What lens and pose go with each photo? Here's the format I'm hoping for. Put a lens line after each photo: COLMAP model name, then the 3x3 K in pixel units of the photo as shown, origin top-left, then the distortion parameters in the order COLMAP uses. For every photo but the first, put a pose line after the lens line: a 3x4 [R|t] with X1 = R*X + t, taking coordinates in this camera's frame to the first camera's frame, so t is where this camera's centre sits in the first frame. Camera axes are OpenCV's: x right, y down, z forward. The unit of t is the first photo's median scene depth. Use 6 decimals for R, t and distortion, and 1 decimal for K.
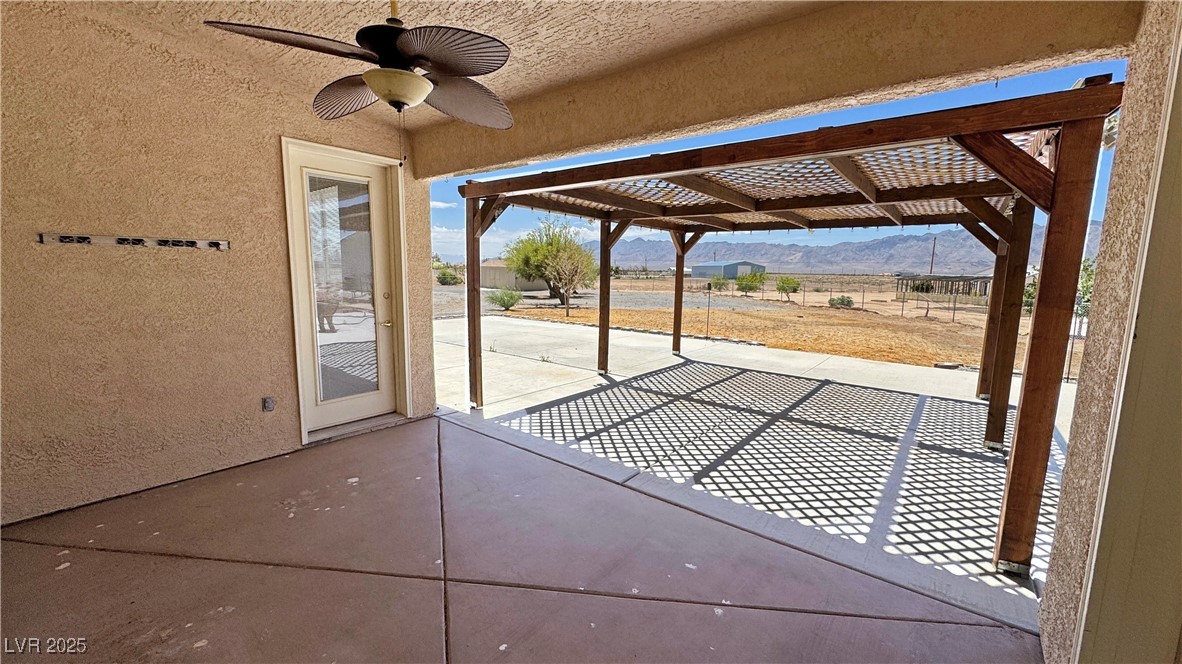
lens RADIAL K [[470.4, 0, 591.0], [0, 470.4, 332.0], [0, 0, 1]] dist [-0.001919, 0.000342]
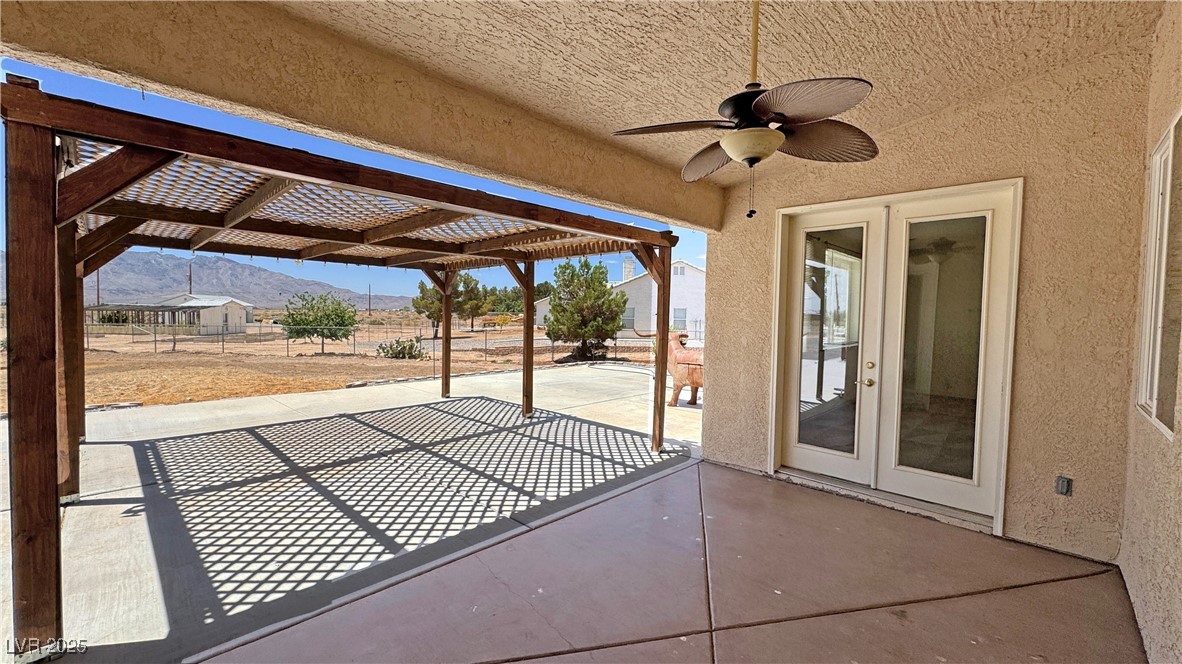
lens RADIAL K [[470.4, 0, 591.0], [0, 470.4, 332.0], [0, 0, 1]] dist [-0.001919, 0.000342]
pose [[0.098506, -0.056613, 0.993525, -0.392541], [0.116871, 0.992129, 0.044946, -0.049352], [-0.988250, 0.111687, 0.104347, 0.333588]]
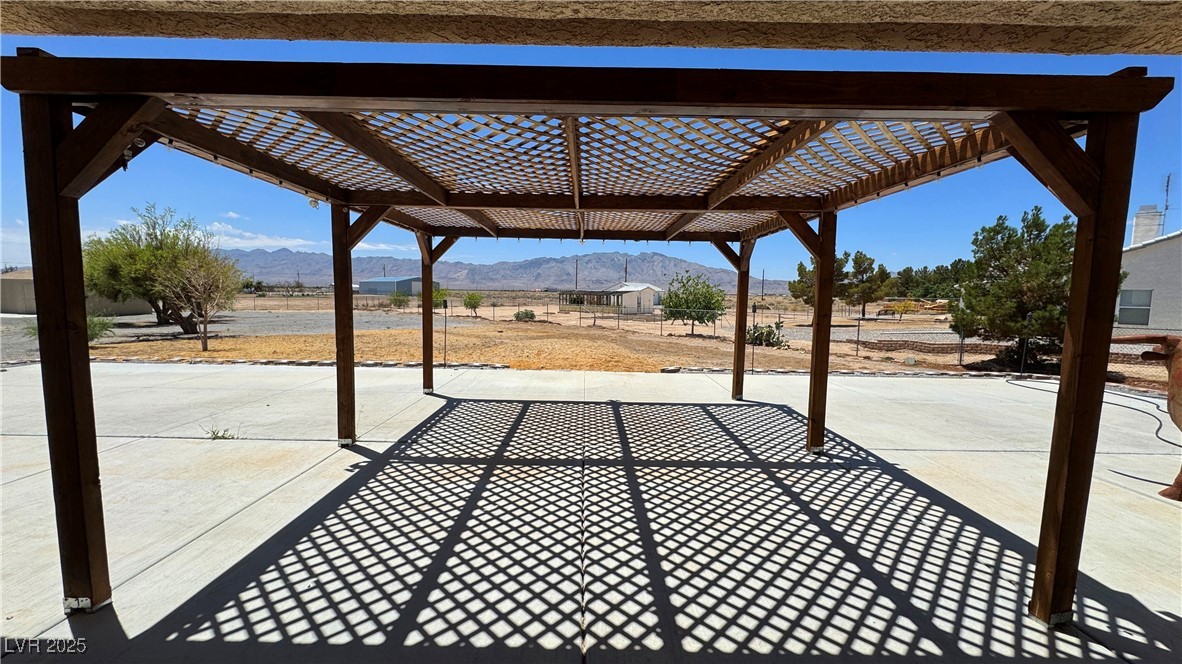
lens RADIAL K [[470.4, 0, 591.0], [0, 470.4, 332.0], [0, 0, 1]] dist [-0.001919, 0.000342]
pose [[0.782522, -0.058704, 0.619850, -0.096025], [0.079764, 0.996794, -0.006294, -0.030585], [-0.617493, 0.054367, 0.784695, 0.266591]]
